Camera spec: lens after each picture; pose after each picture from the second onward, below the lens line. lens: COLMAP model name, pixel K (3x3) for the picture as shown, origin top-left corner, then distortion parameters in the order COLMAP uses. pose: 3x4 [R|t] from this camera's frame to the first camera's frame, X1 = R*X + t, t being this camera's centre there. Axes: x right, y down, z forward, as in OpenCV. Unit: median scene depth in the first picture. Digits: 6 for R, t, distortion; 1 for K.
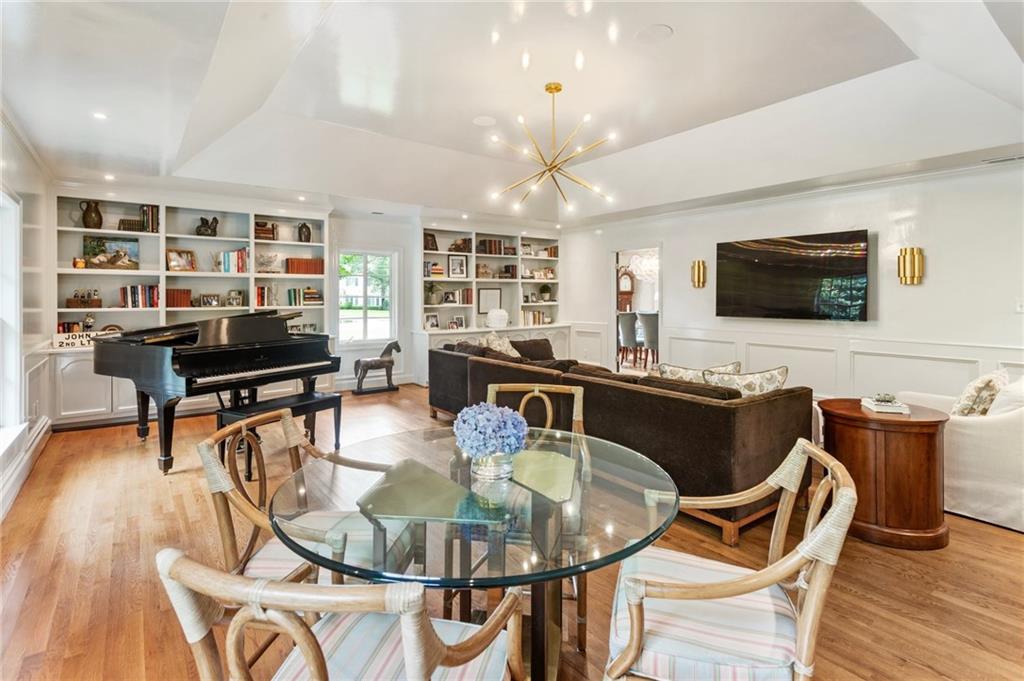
lens RADIAL K [[509.1, 0, 511.5], [0, 509.1, 282.6], [0, 0, 1]] dist [0.003713, 0.001847]
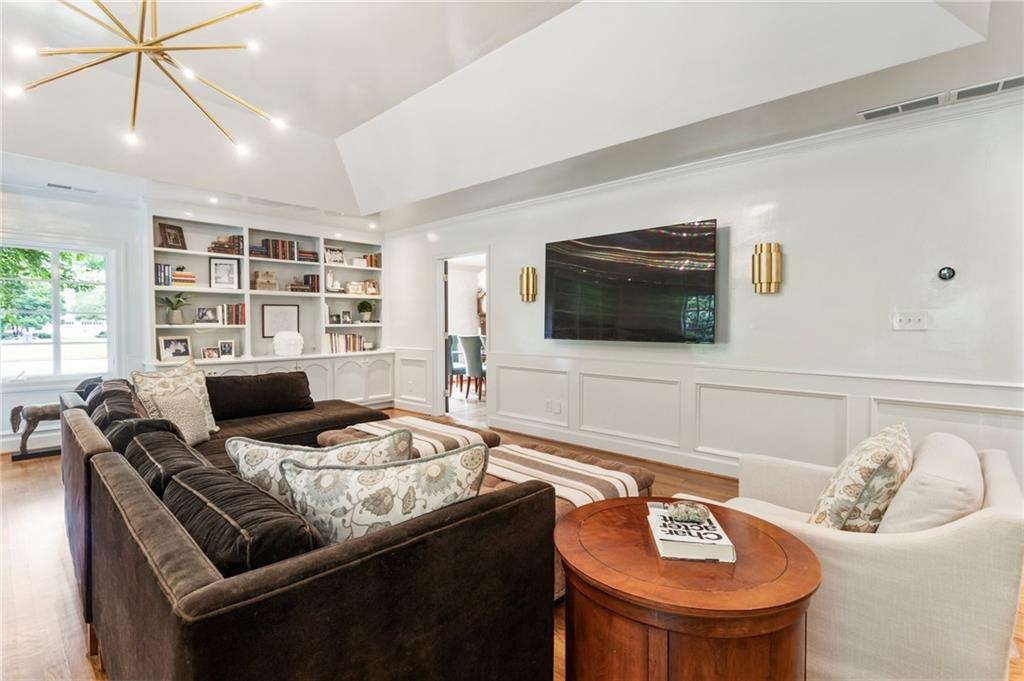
lens RADIAL K [[490.8, 0, 514.4], [0, 490.8, 314.0], [0, 0, 1]] dist [0.000001, 0.000598]
pose [[0.985735, 0.005674, 0.168210, 0.193145], [-0.006766, 0.999960, 0.005920, 0.020633], [-0.168170, -0.006973, 0.985733, 0.230601]]
